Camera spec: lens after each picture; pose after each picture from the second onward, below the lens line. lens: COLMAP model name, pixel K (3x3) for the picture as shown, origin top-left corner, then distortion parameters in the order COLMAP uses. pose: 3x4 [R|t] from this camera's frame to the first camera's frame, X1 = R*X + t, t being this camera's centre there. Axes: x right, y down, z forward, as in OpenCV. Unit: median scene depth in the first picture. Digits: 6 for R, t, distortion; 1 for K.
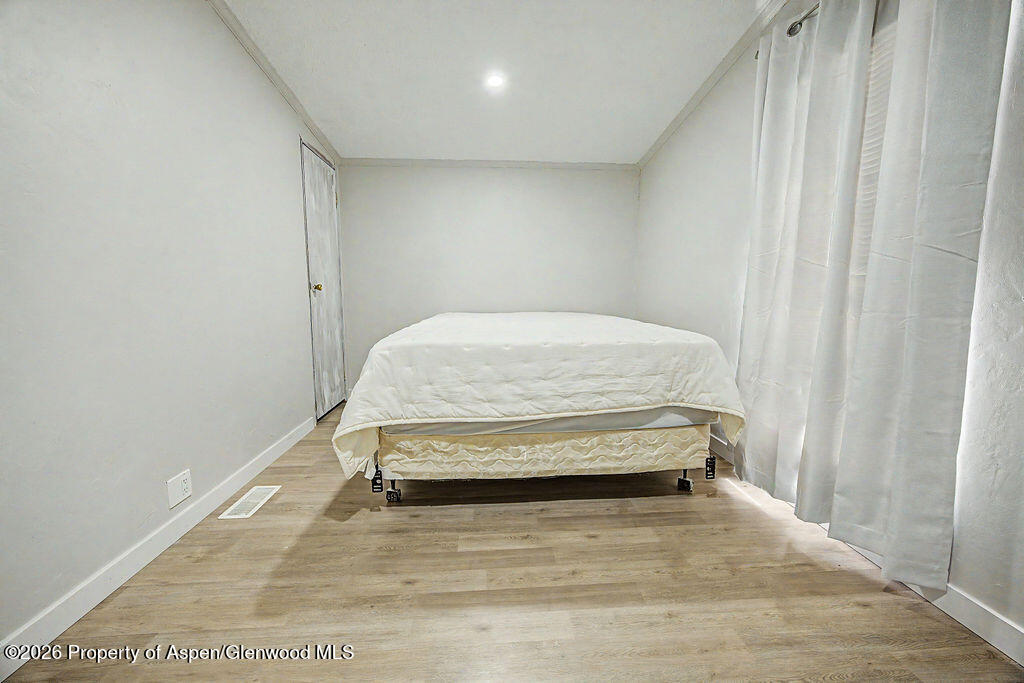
lens RADIAL K [[395.2, 0, 513.8], [0, 395.2, 336.0], [0, 0, 1]] dist [-0.022355, 0.008927]
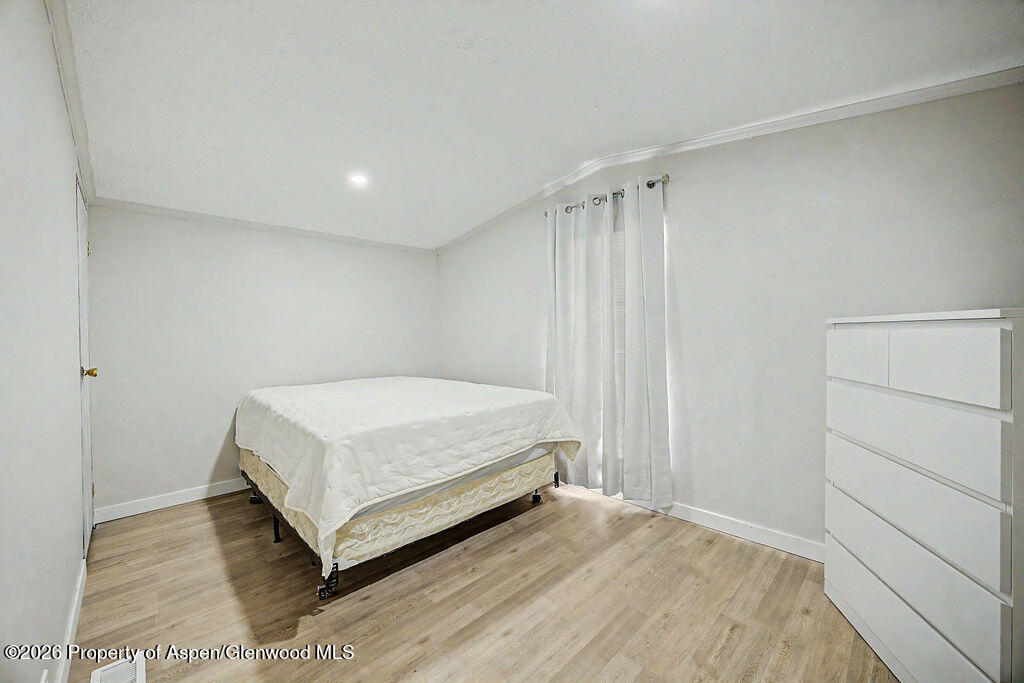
lens RADIAL K [[395.2, 0, 513.8], [0, 395.2, 336.0], [0, 0, 1]] dist [-0.022355, 0.008927]
pose [[0.756569, -0.009681, 0.653842, -0.654187], [0.085507, 0.992770, -0.084243, -0.108336], [-0.648299, 0.119644, 0.751927, -0.106302]]
